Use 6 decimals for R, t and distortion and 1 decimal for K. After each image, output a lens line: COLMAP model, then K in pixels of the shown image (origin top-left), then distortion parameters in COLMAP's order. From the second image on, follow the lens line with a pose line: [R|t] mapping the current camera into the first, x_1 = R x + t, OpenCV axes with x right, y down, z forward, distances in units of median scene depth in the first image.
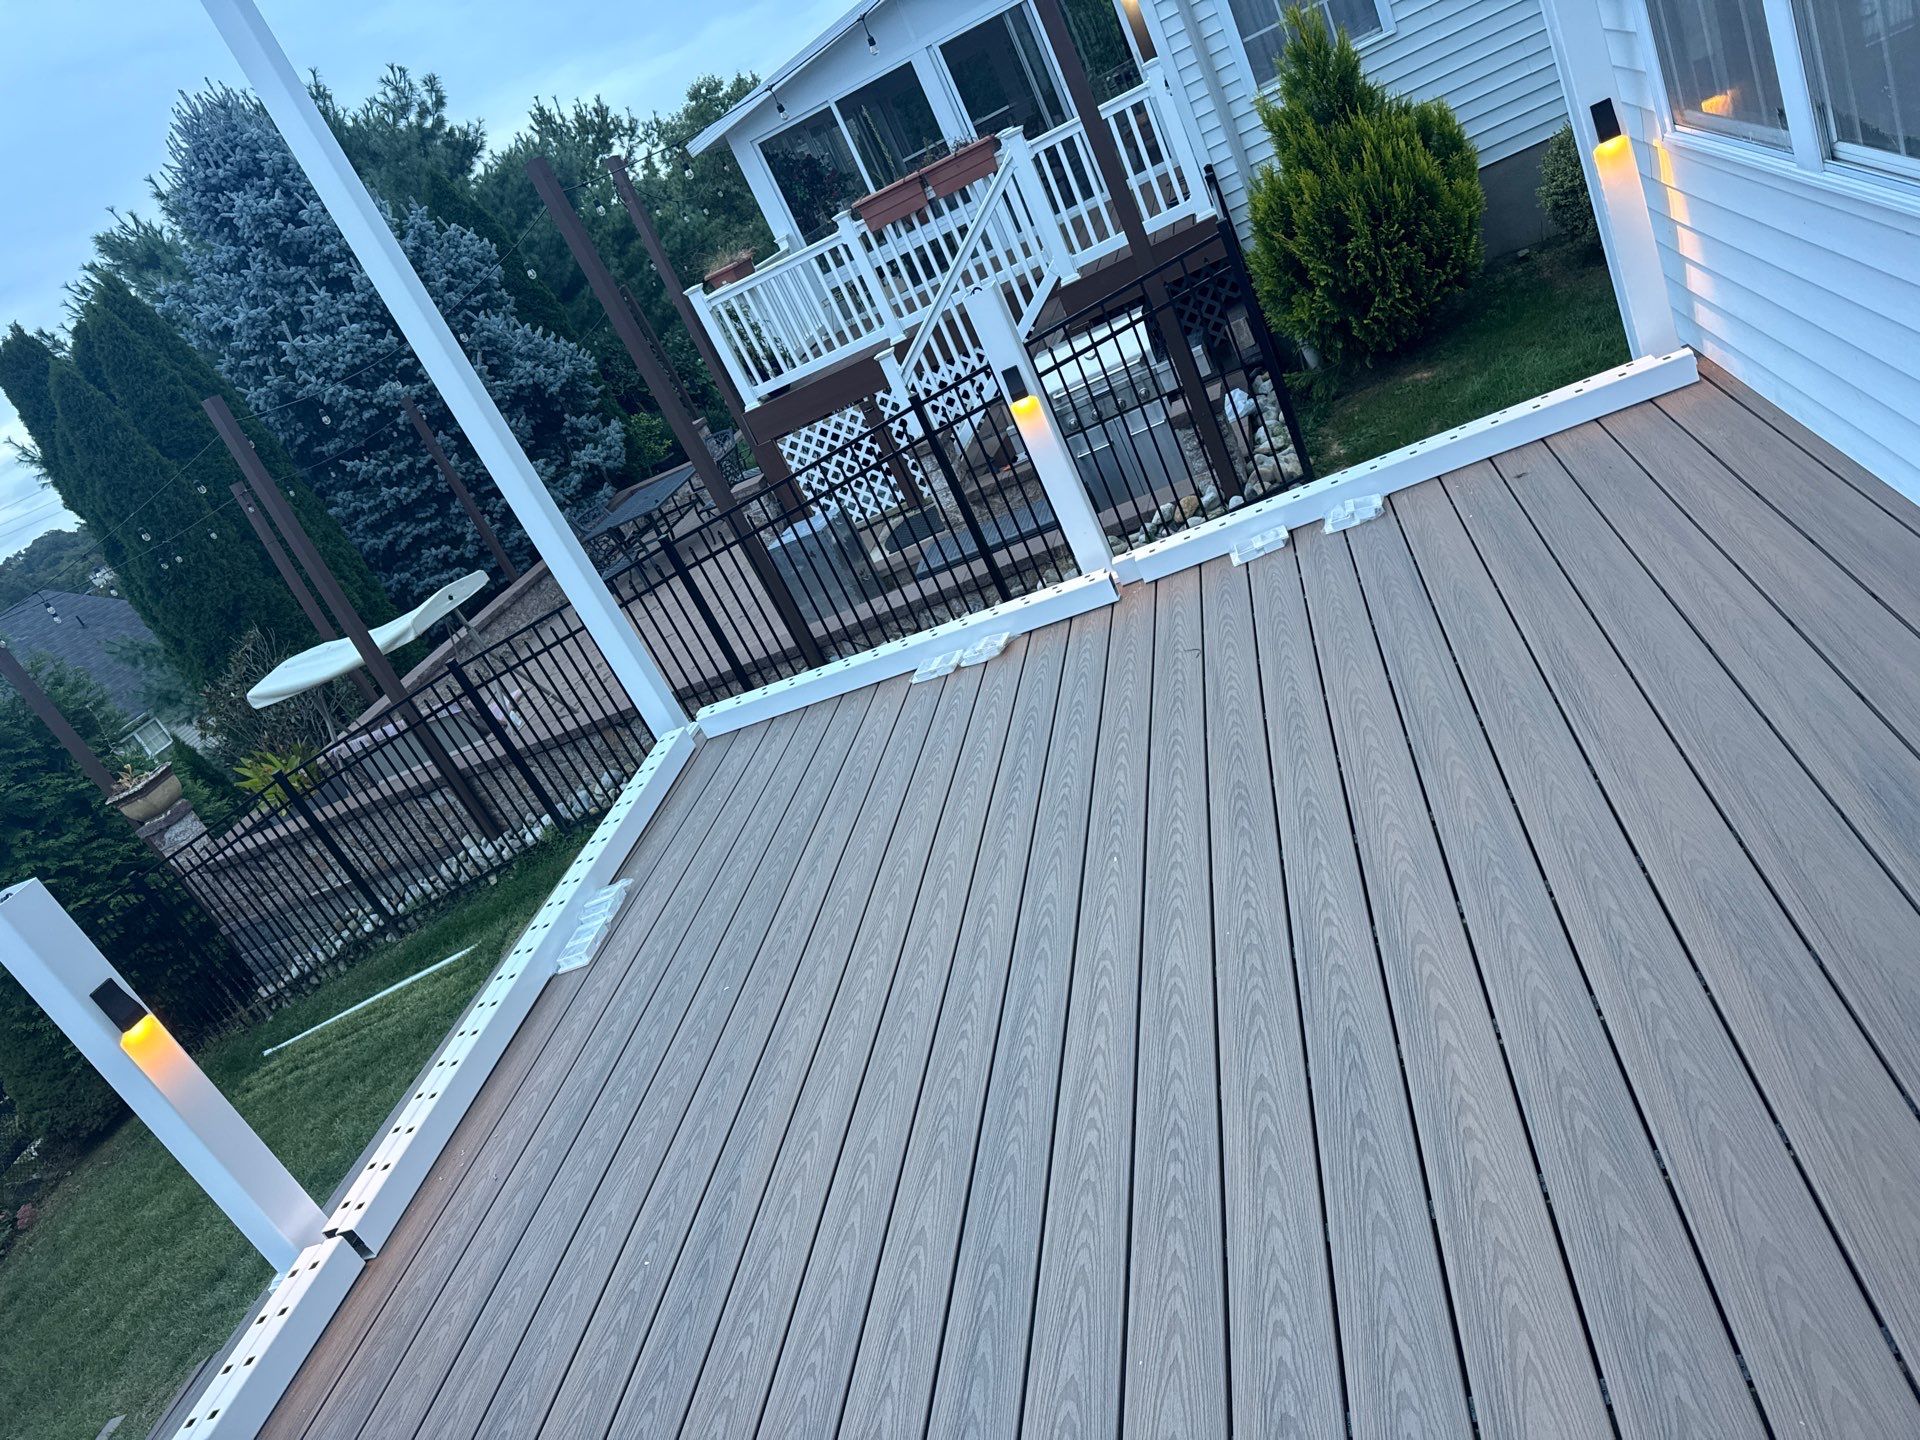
lens RADIAL K [[1371.2, 0, 974.9], [0, 1371.2, 724.0], [0, 0, 1]] dist [0.004040, -0.002873]
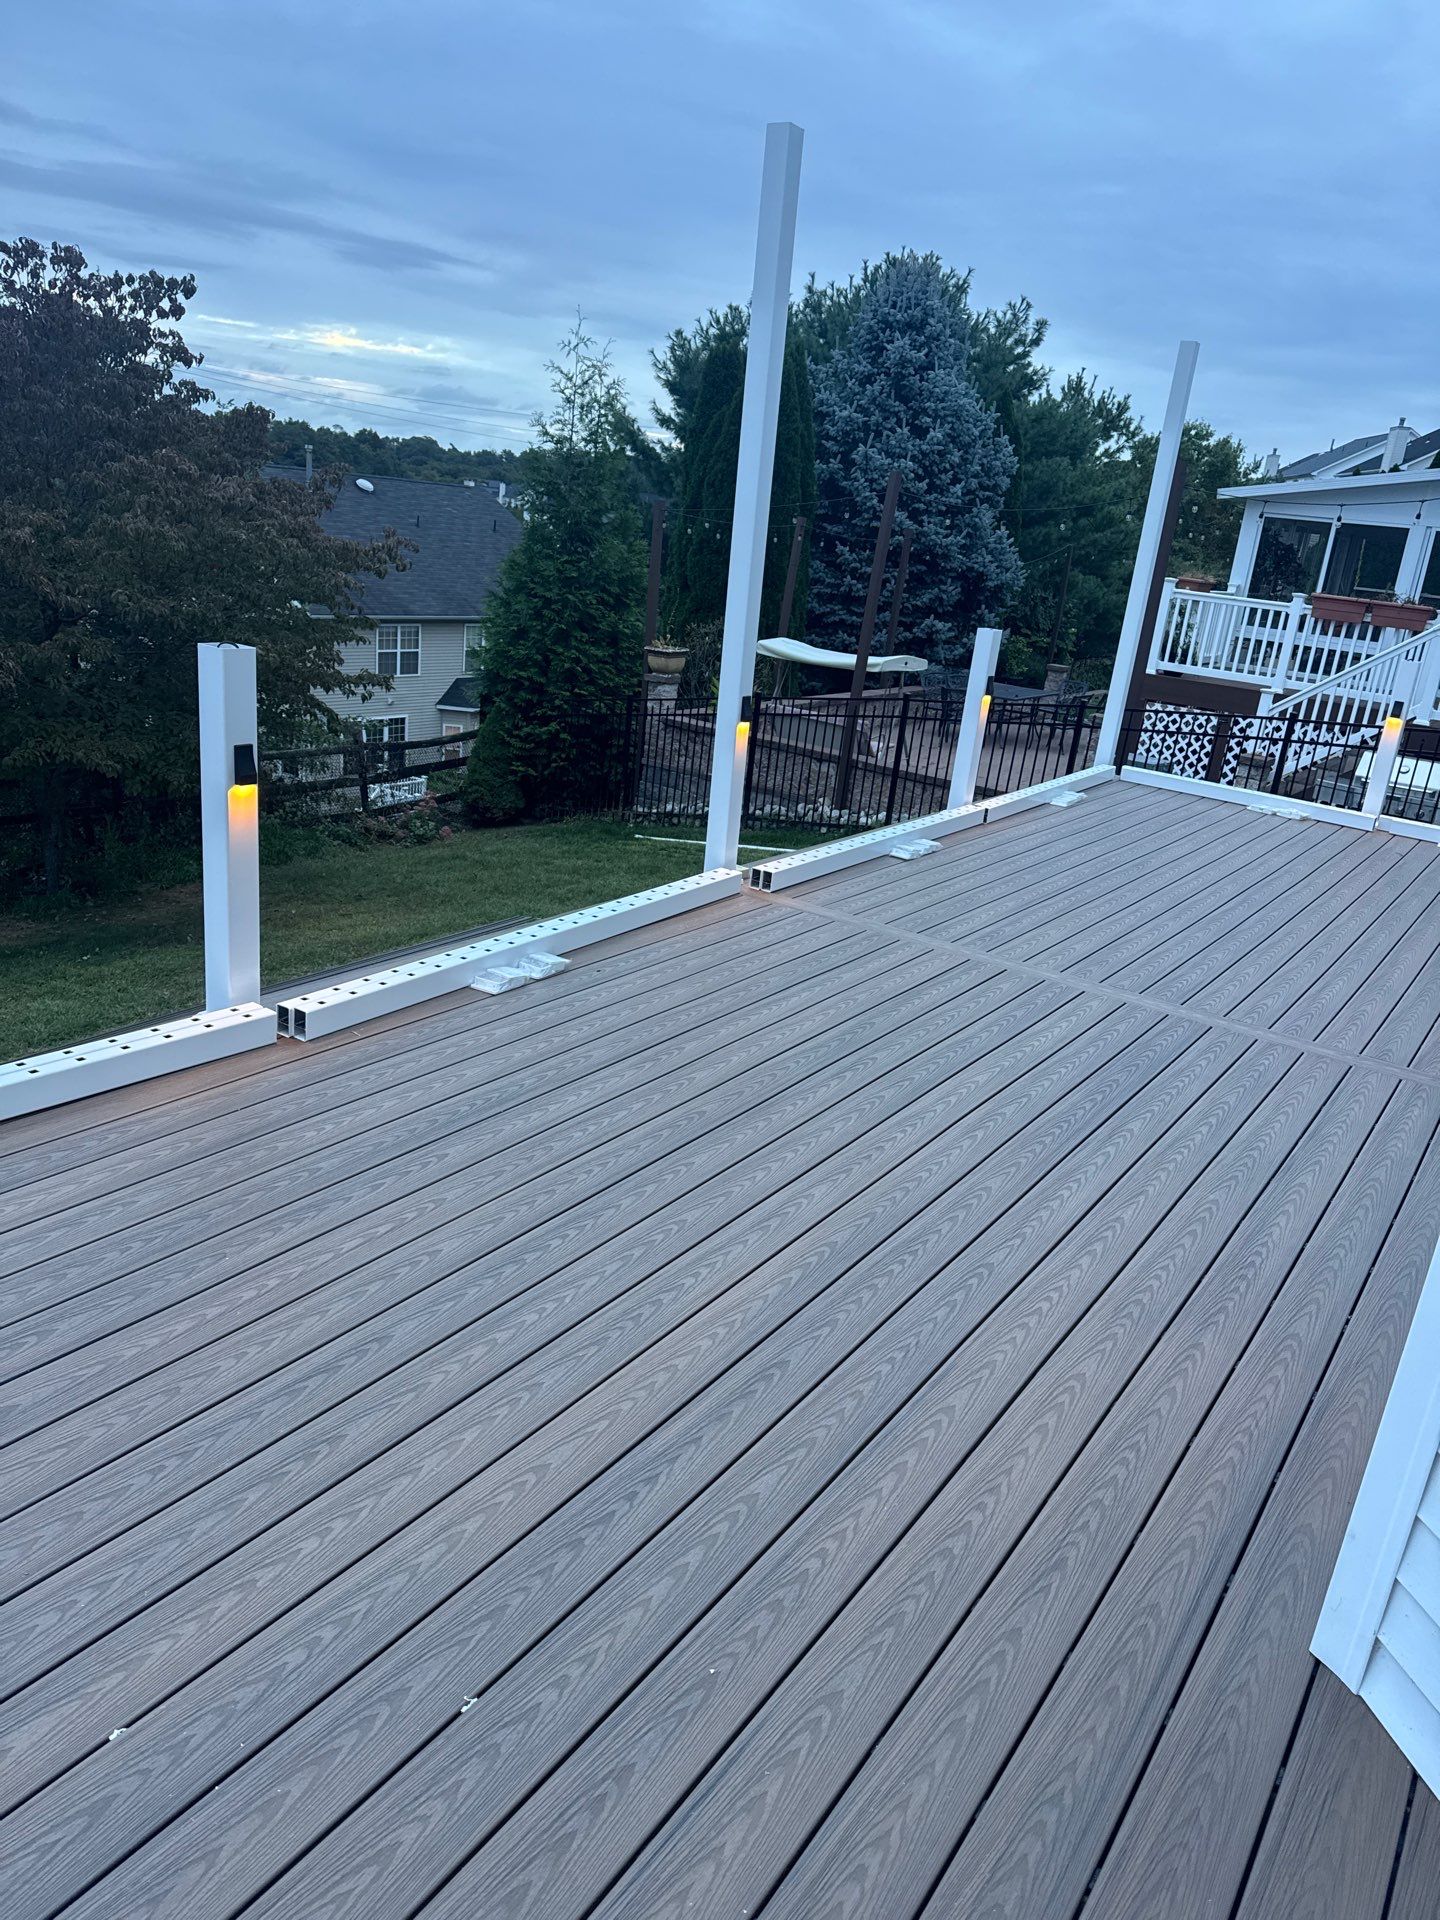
lens RADIAL K [[1343.9, 0, 730.9], [0, 1343.9, 983.4], [0, 0, 1]] dist [0.111128, -0.211426]
pose [[0.773685, 0.602261, -0.196705, -0.027582], [-0.604356, 0.794730, 0.056196, 0.165038], [0.190172, 0.075402, 0.978851, -0.333990]]
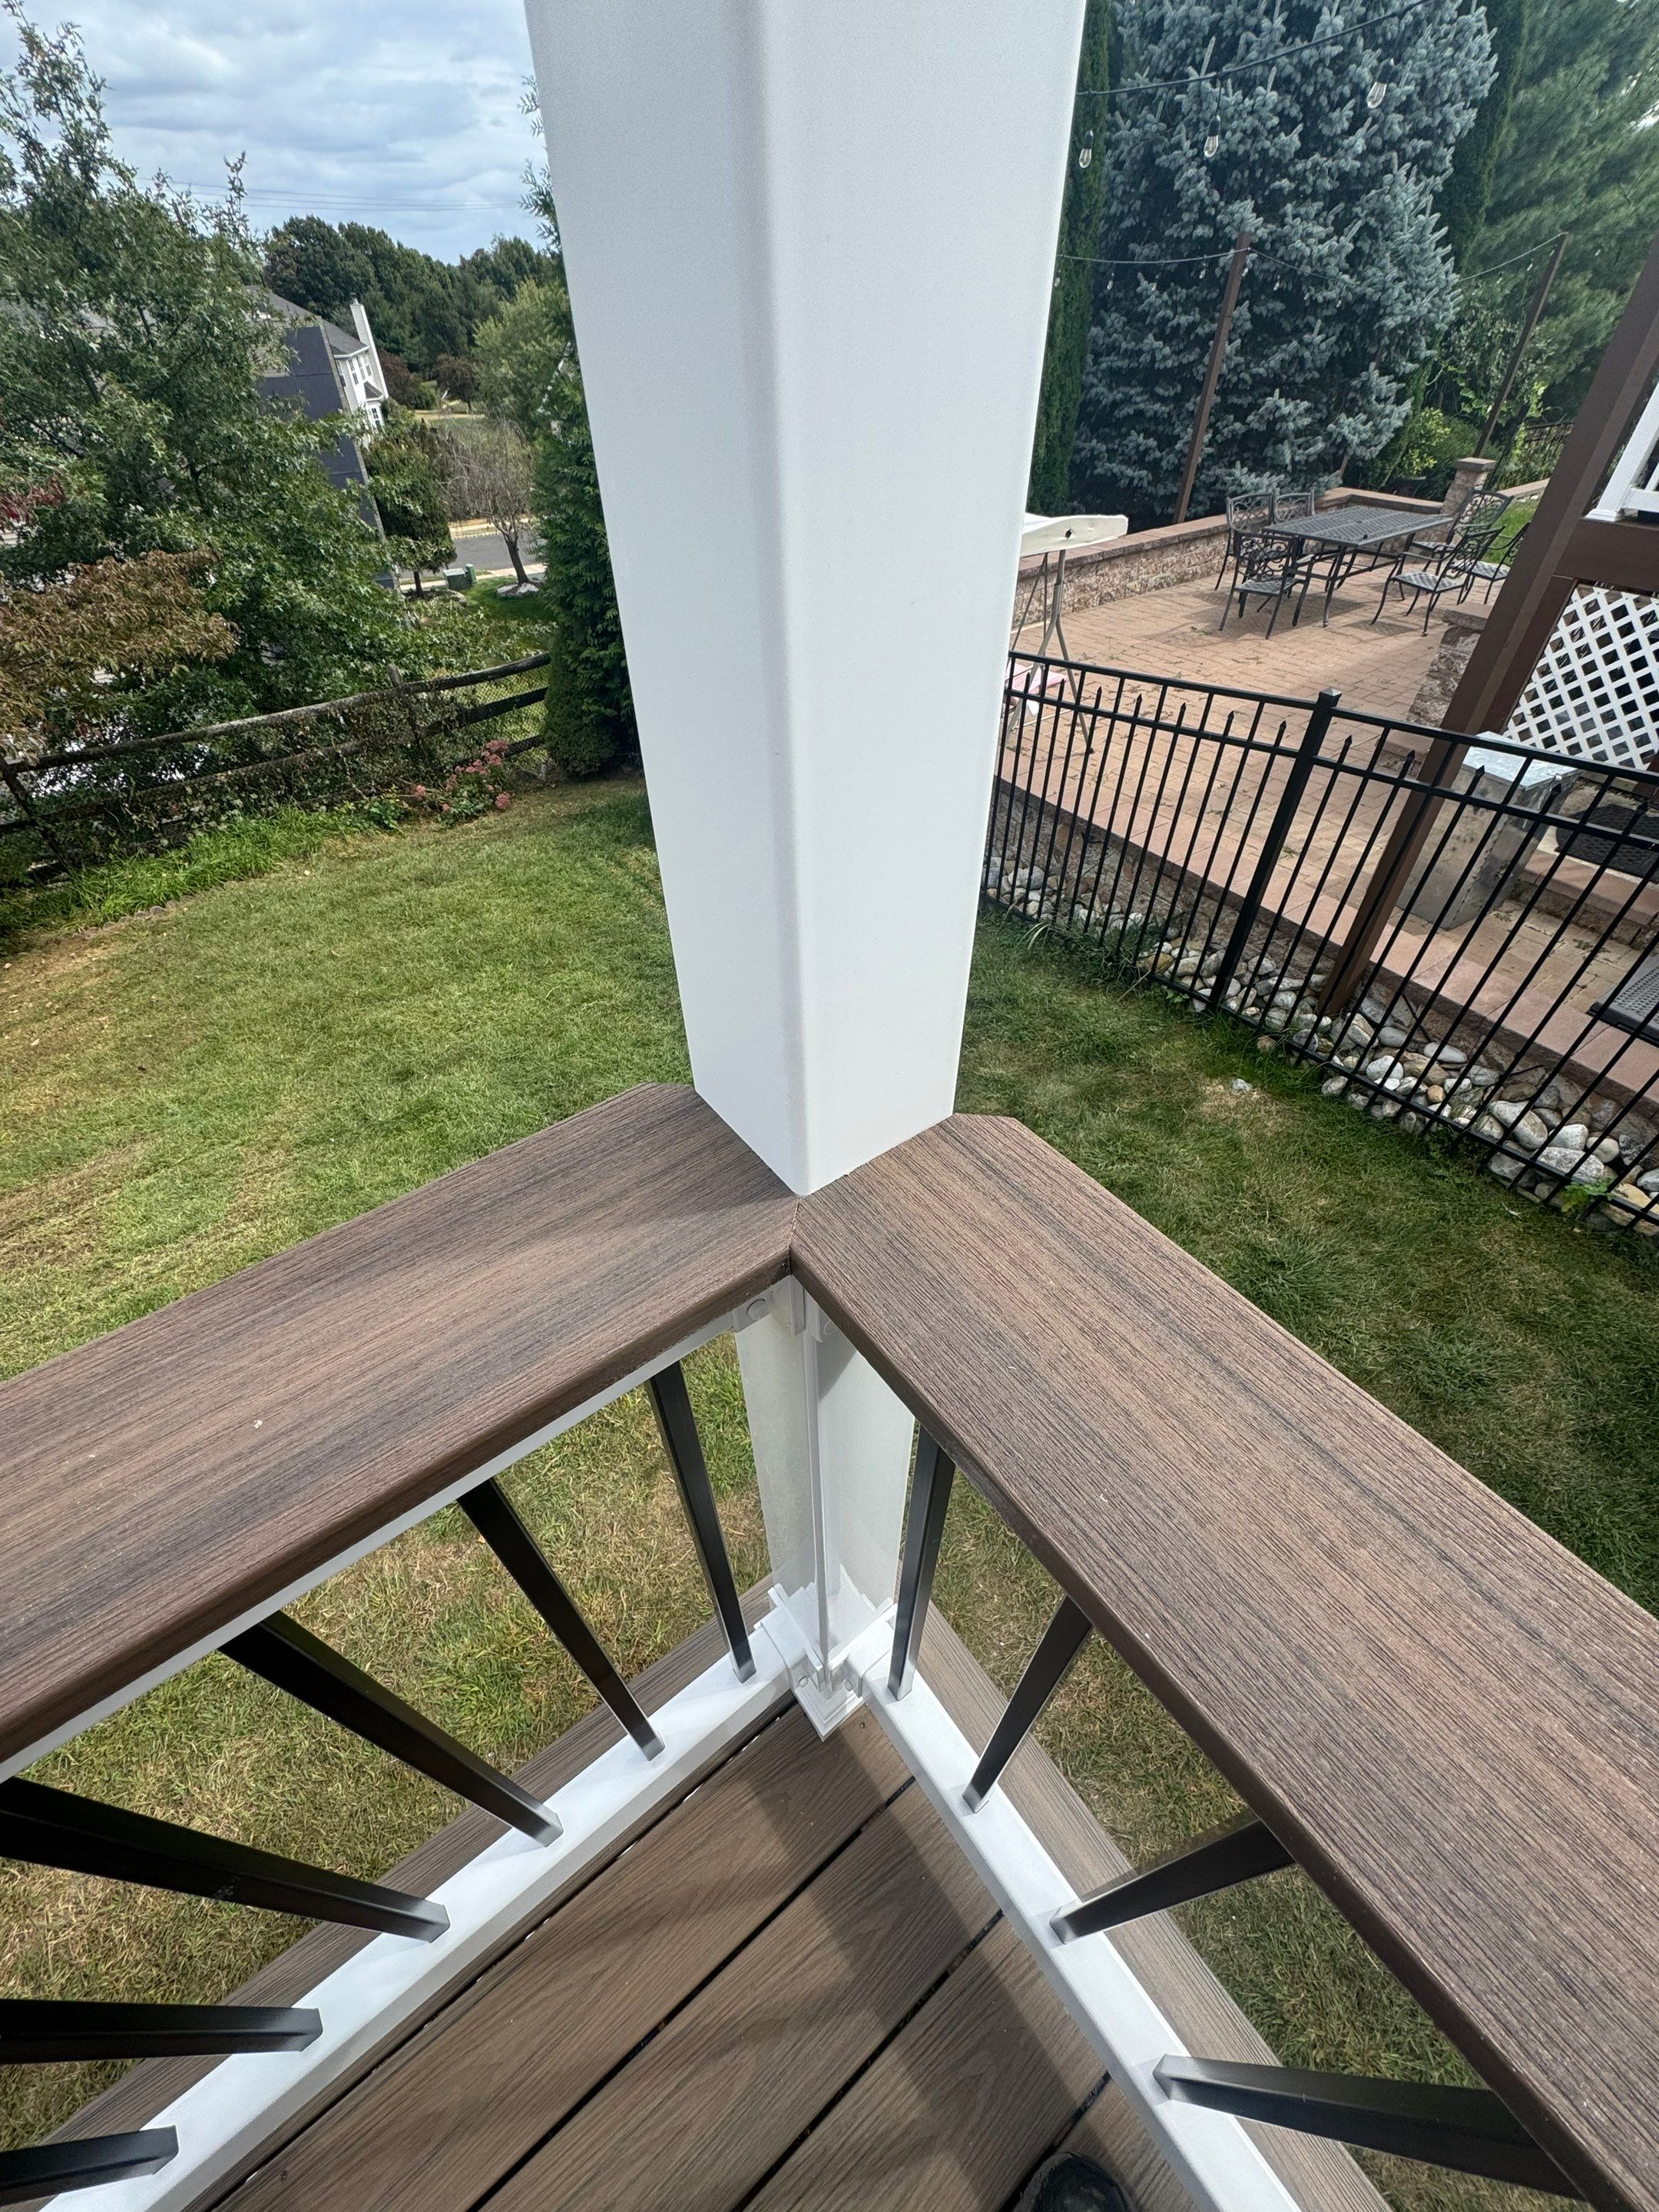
lens RADIAL K [[874.8, 0, 827.2], [0, 874.8, 1118.1], [0, 0, 1]] dist [-0.011120, 0.000338]
pose [[0.652067, 0.739722, -0.166193, -0.106319], [-0.548052, 0.611363, 0.570855, -0.075746], [0.523878, -0.281153, 0.804055, 0.328427]]
